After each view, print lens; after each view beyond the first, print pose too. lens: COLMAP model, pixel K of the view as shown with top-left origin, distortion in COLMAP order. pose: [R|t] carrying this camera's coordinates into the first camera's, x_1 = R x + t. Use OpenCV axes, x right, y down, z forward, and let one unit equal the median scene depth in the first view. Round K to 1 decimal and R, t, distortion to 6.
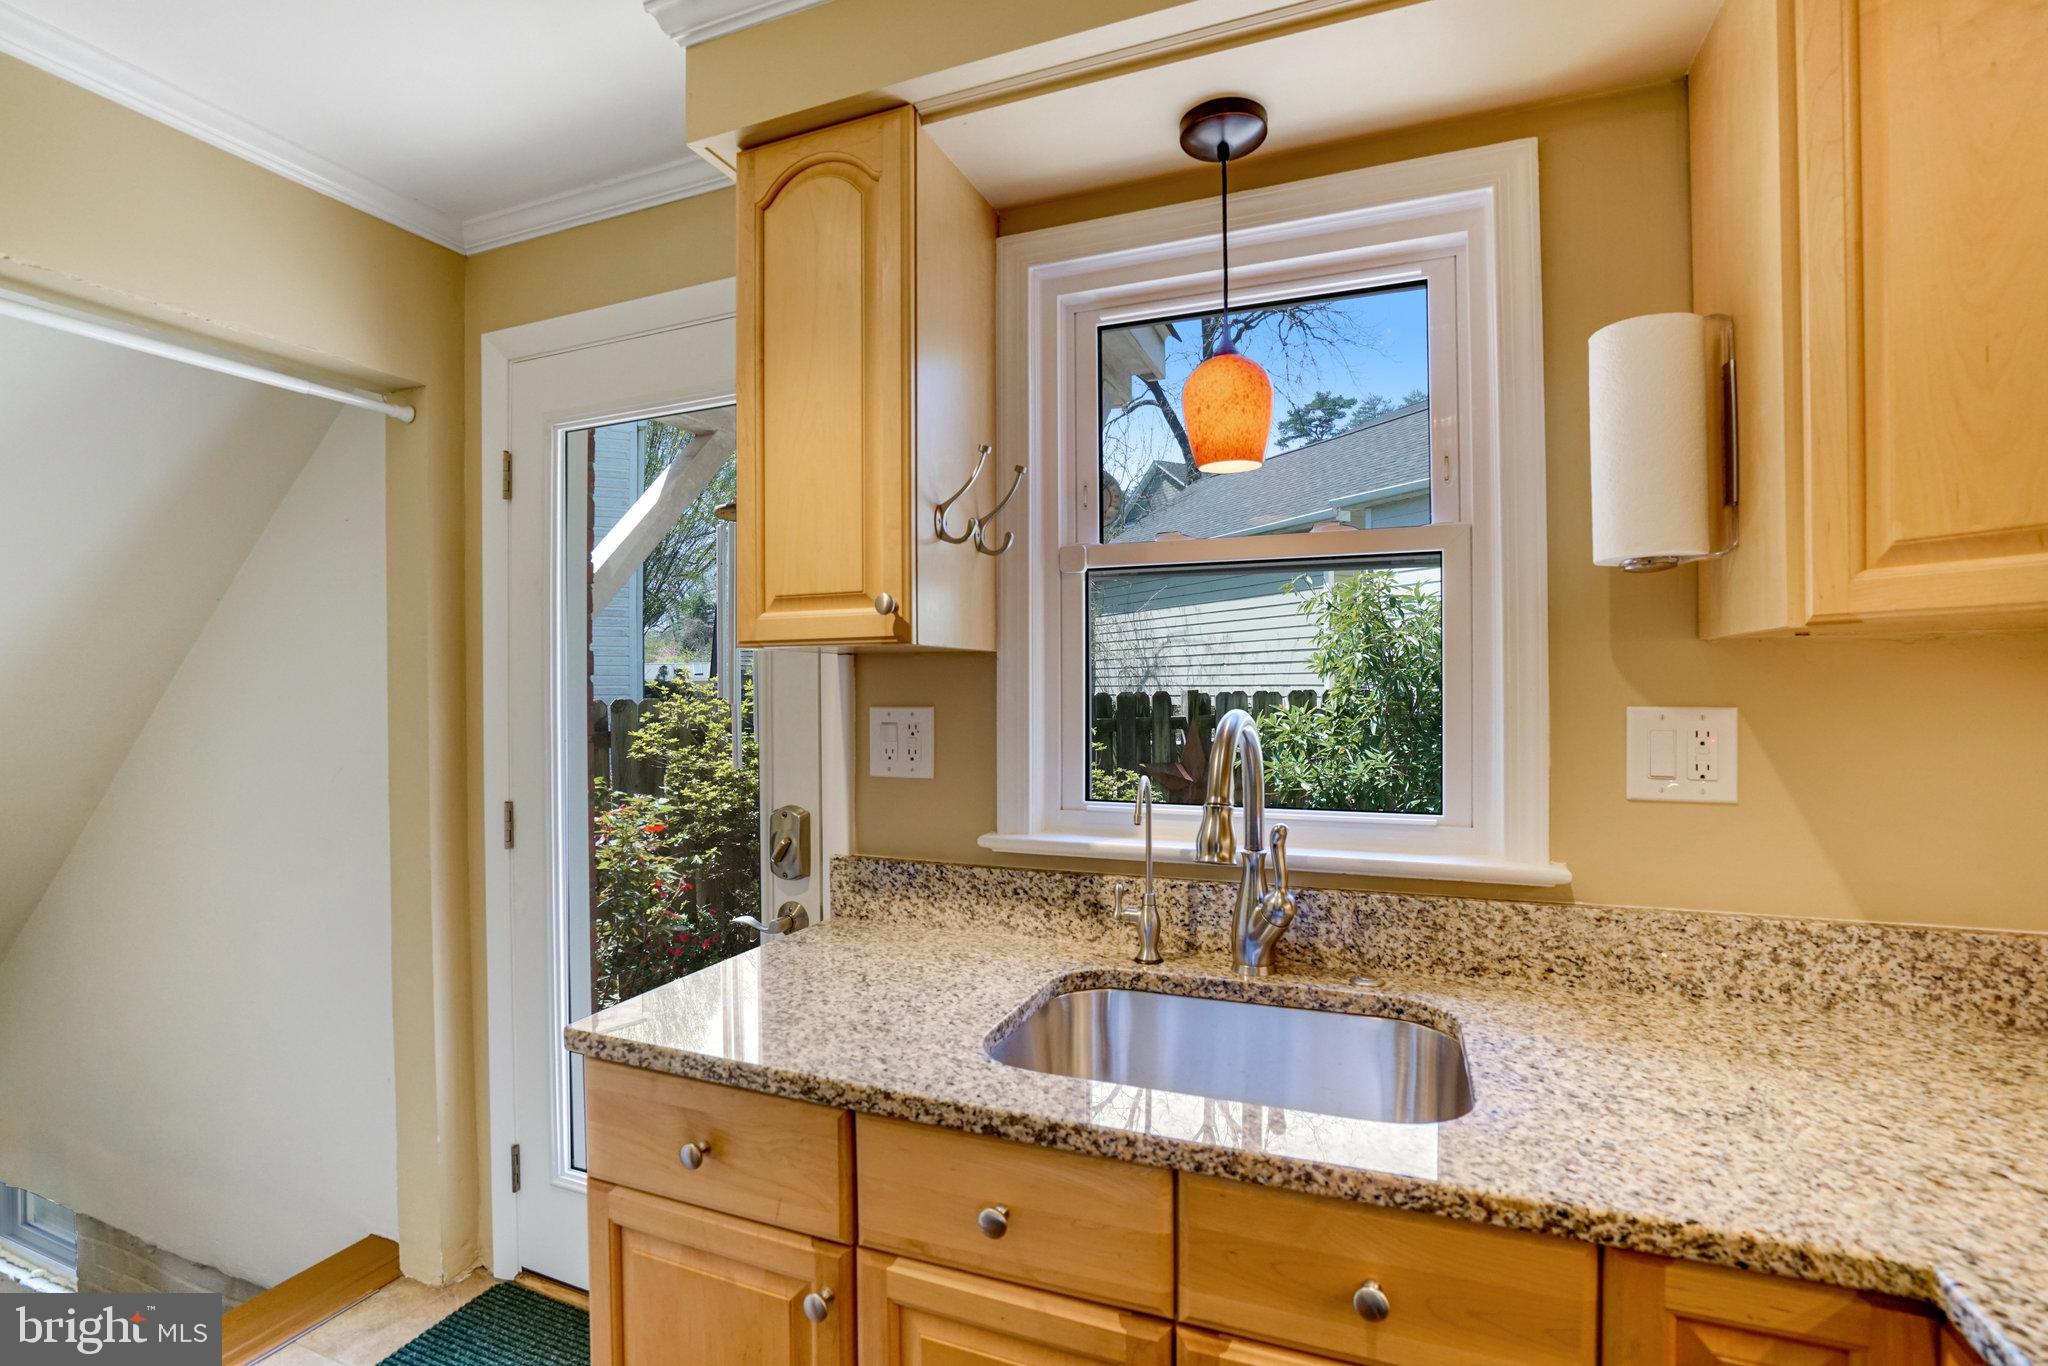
lens RADIAL K [[948.0, 0, 1024.0], [0, 948.0, 683.0], [0, 0, 1]] dist [-0.051844, 0.018653]
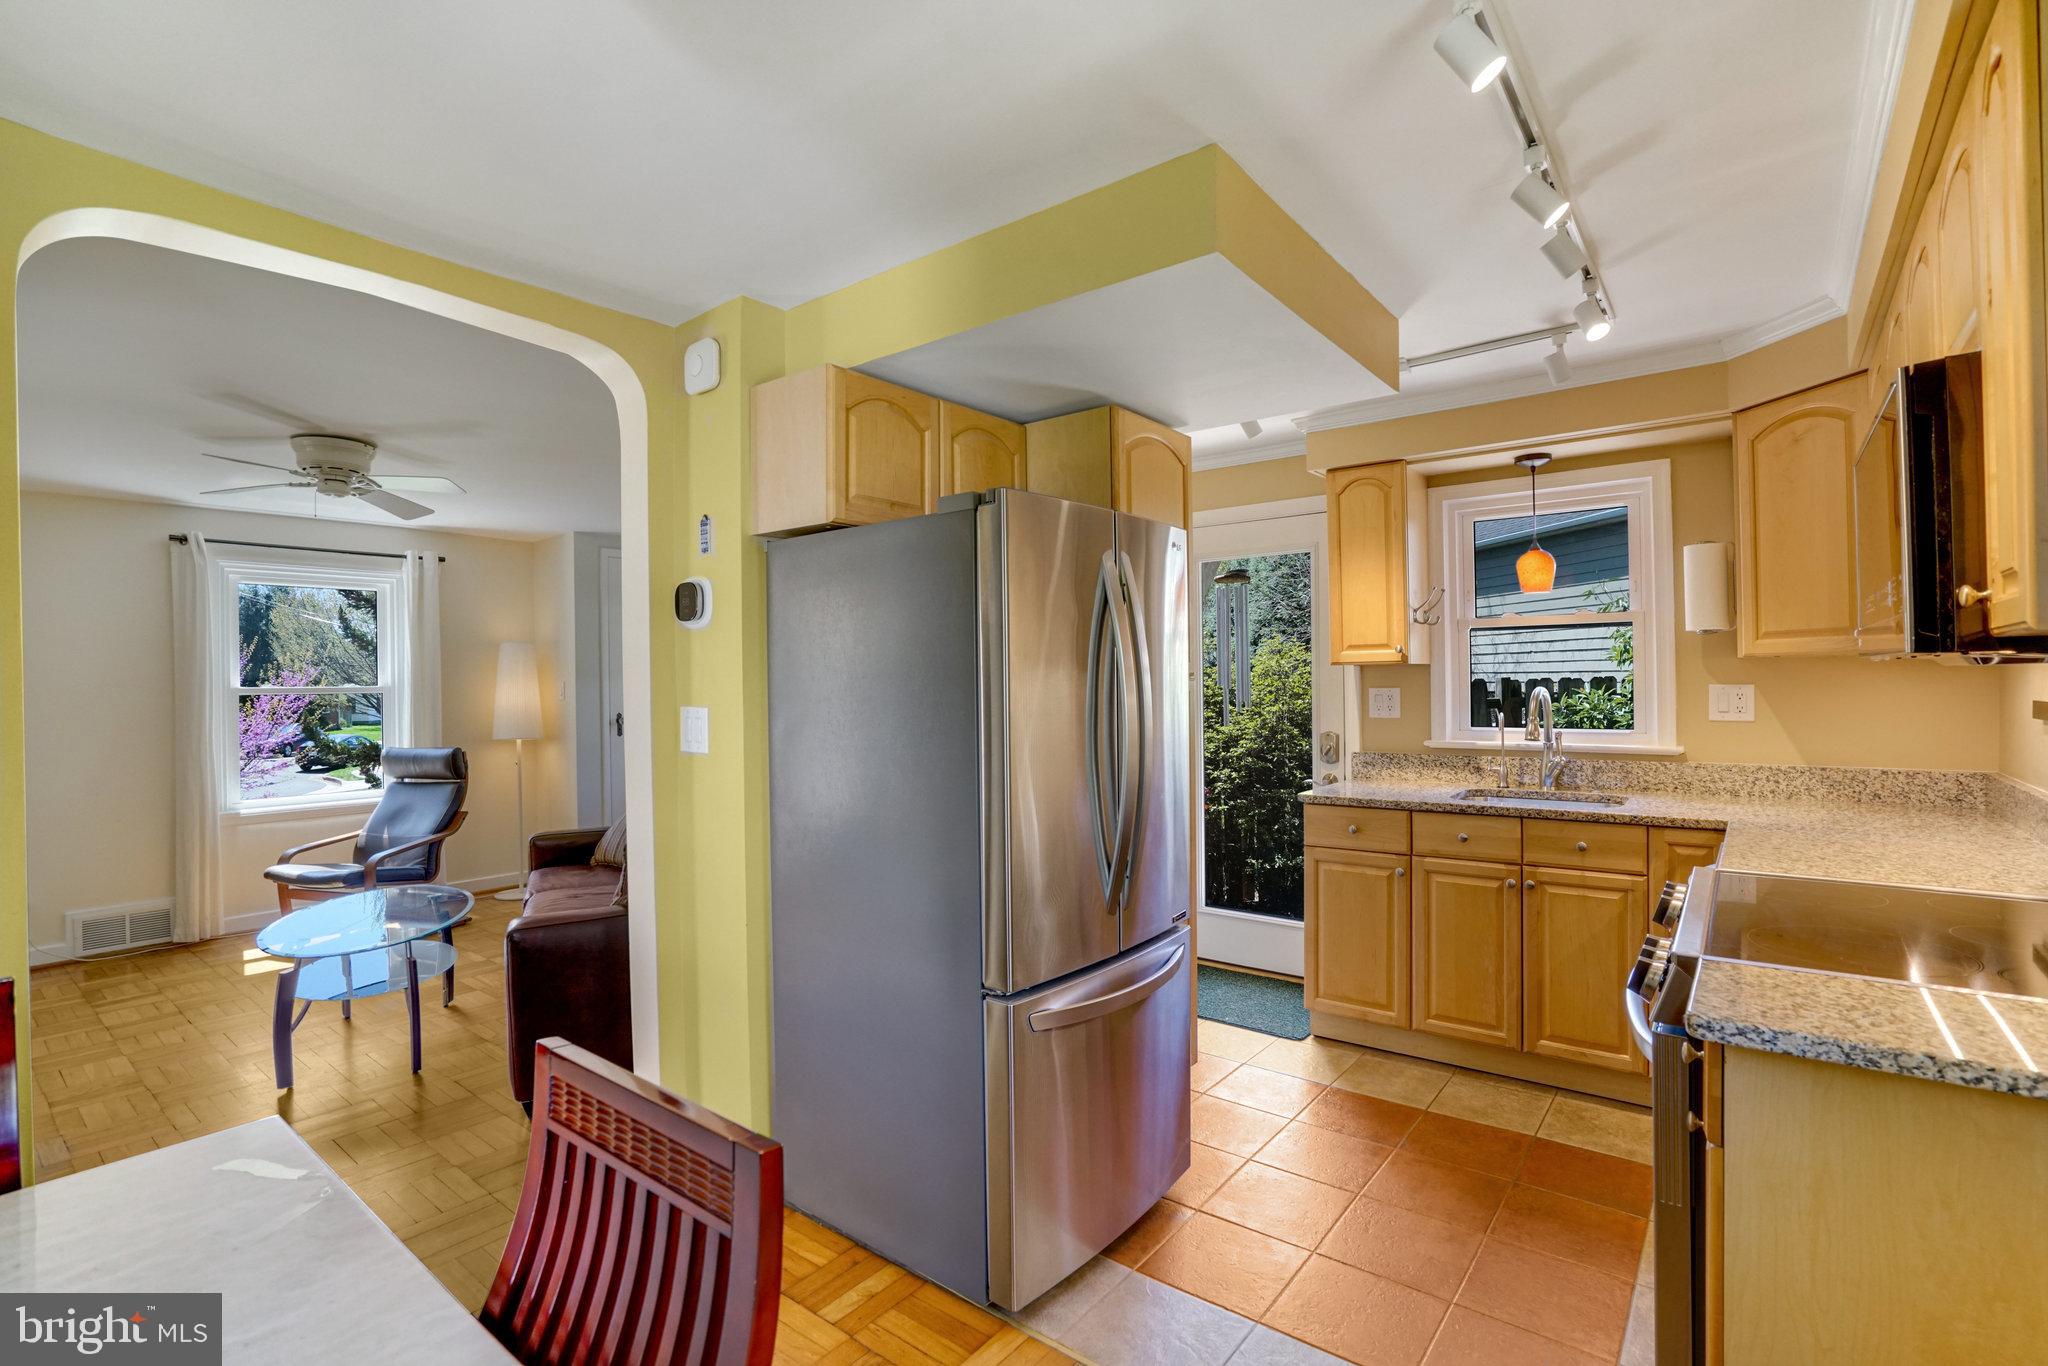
lens RADIAL K [[948.0, 0, 1024.0], [0, 948.0, 683.0], [0, 0, 1]] dist [-0.051844, 0.018653]
pose [[0.958726, -0.010343, -0.284145, -0.394572], [0.013405, 0.999871, 0.008834, -0.023433], [0.284017, -0.012278, 0.958741, -1.813328]]
